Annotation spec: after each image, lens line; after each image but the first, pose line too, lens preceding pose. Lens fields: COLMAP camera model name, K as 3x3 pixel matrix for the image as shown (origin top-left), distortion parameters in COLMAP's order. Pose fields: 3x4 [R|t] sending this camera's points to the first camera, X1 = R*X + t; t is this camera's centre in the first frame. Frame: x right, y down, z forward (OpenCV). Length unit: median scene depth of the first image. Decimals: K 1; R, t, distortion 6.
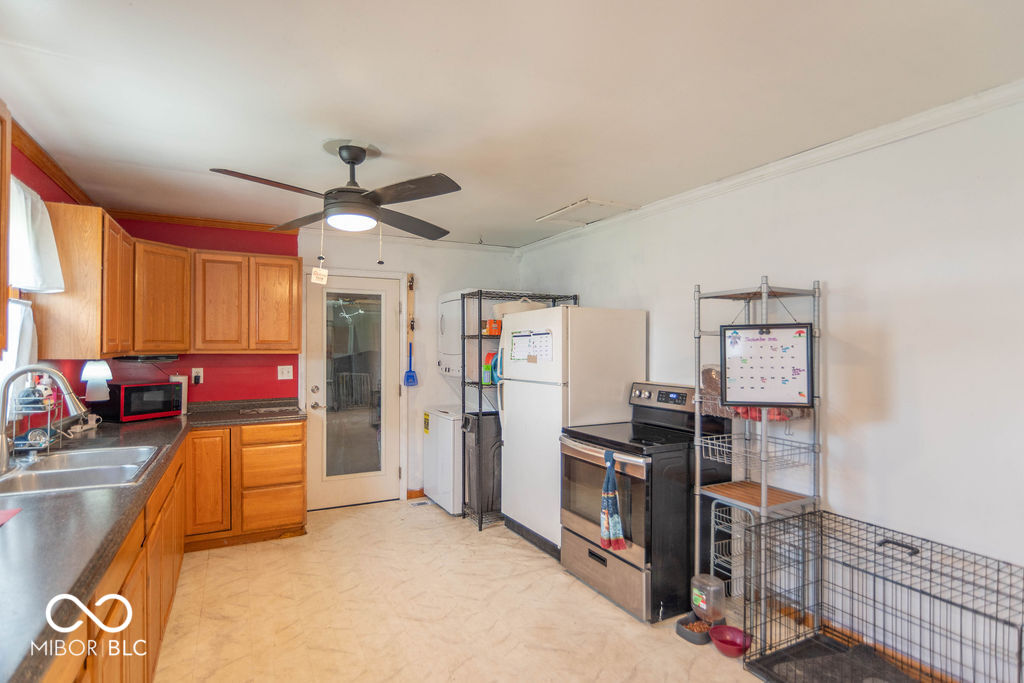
lens RADIAL K [[515.6, 0, 508.1], [0, 515.6, 347.3], [0, 0, 1]] dist [-0.014833, 0.000814]
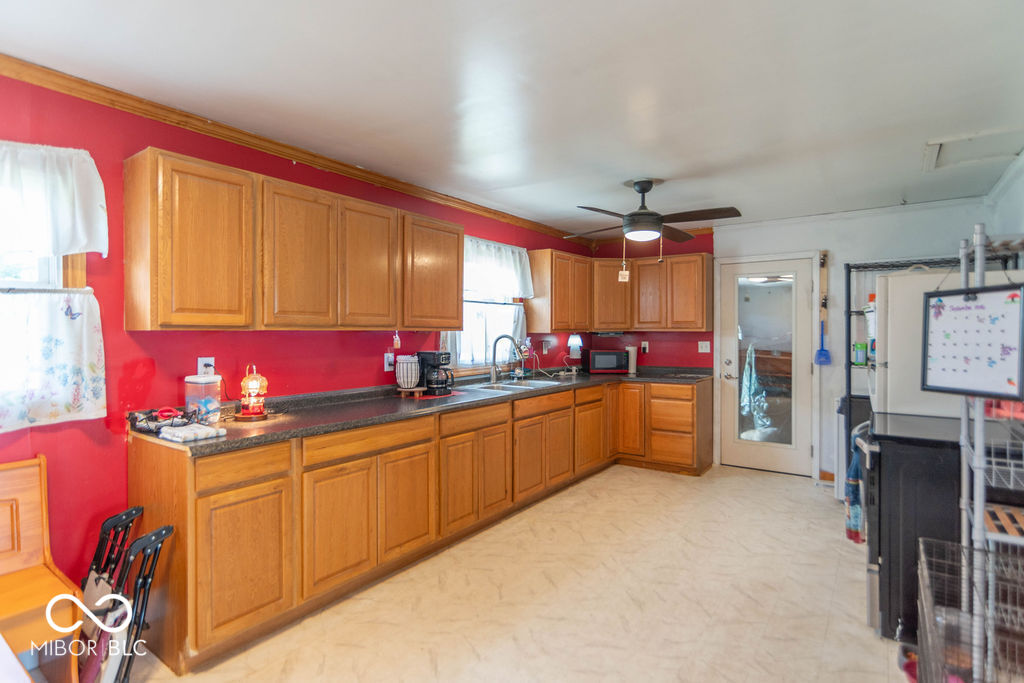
lens RADIAL K [[515.6, 0, 507.2], [0, 515.6, 334.9], [0, 0, 1]] dist [-0.014833, 0.000814]
pose [[0.452825, 0.006246, -0.891577, 0.627912], [0.002291, 0.999964, 0.008169, 0.012547], [0.891596, -0.005742, 0.452795, 0.031476]]
